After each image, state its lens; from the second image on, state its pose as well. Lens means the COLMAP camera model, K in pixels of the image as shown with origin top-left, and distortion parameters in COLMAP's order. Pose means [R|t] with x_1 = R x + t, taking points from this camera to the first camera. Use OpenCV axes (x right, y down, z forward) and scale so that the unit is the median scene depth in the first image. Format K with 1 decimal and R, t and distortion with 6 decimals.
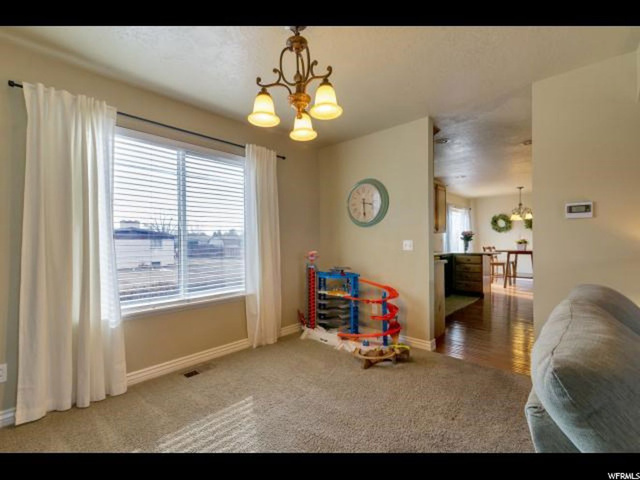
lens RADIAL K [[292.7, 0, 320.6], [0, 292.7, 247.5], [0, 0, 1]] dist [0.000795, 0.000227]
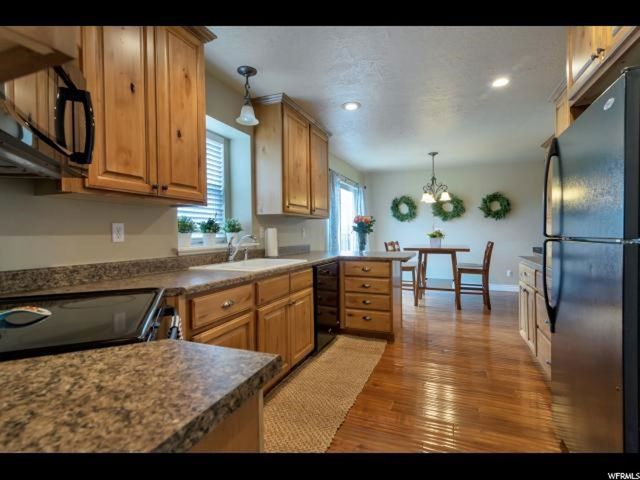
lens RADIAL K [[313.8, 0, 323.0], [0, 313.8, 236.1], [0, 0, 1]] dist [0.000005, 0.000070]
pose [[0.939512, -0.000047, 0.342515, 0.198954], [0.003579, 0.999947, -0.009681, -0.010118], [-0.342496, 0.010322, 0.939463, 0.413871]]
